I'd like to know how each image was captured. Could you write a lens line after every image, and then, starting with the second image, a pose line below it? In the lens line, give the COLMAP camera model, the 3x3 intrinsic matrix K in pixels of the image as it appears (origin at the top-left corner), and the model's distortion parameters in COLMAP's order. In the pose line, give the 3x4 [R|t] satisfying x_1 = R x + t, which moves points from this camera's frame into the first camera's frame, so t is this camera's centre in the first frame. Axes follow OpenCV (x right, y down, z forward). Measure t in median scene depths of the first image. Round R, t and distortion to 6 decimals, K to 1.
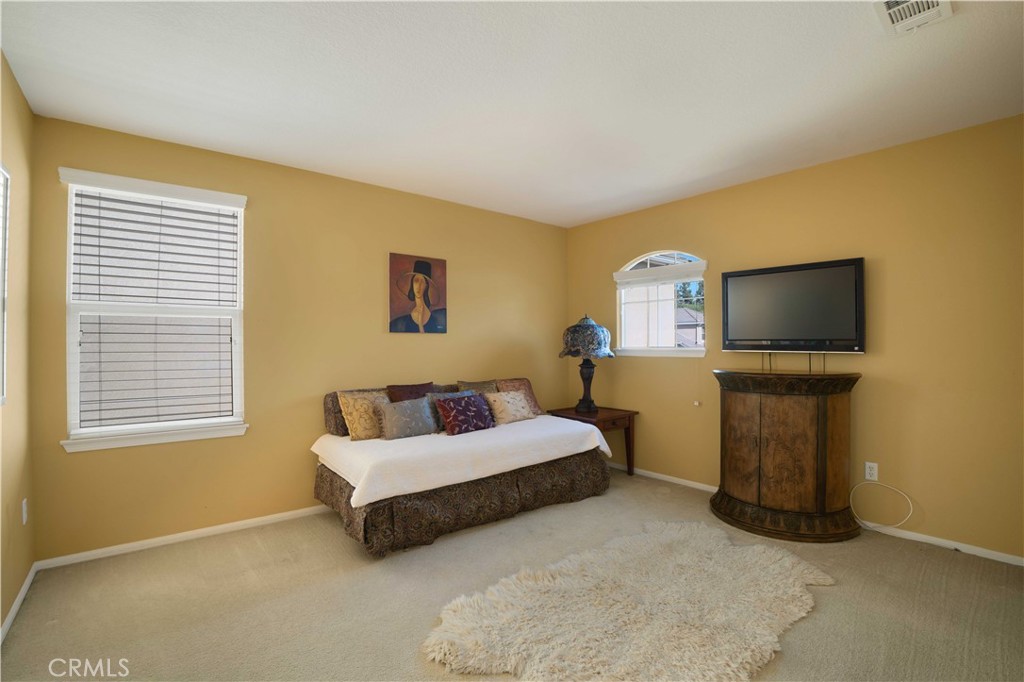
lens RADIAL K [[467.5, 0, 512.0], [0, 467.5, 341.0], [0, 0, 1]] dist [-0.045969, 0.000850]
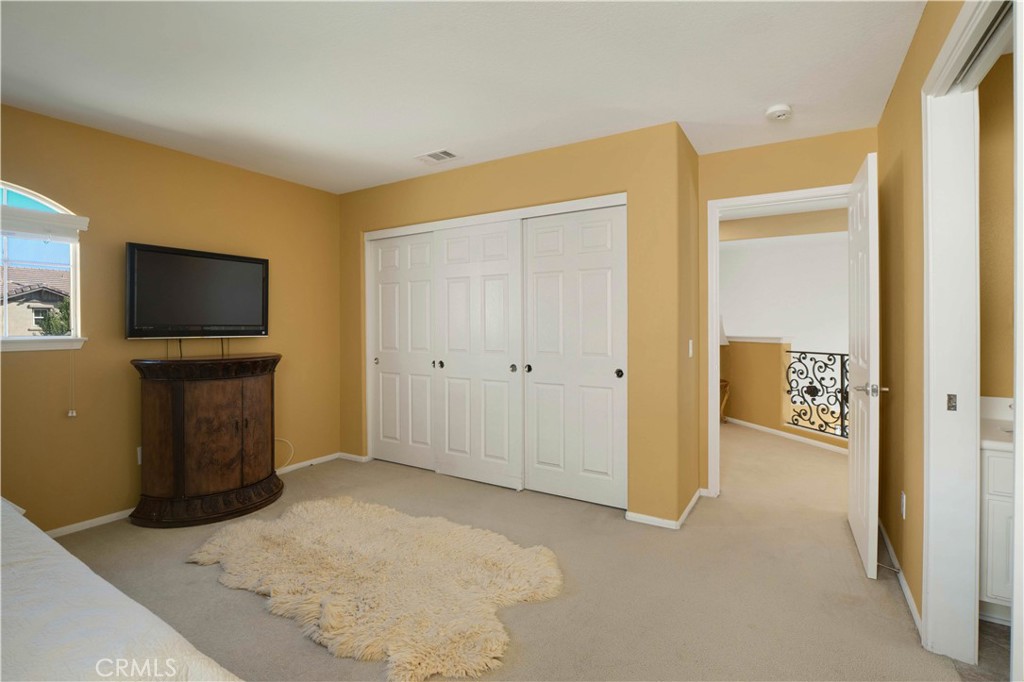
lens RADIAL K [[467.5, 0, 512.0], [0, 467.5, 341.0], [0, 0, 1]] dist [-0.045969, 0.000850]
pose [[-0.343940, -0.024158, 0.938681, -0.613602], [0.001127, 0.999658, 0.026141, 0.006638], [-0.938991, 0.010048, -0.343795, 0.772836]]
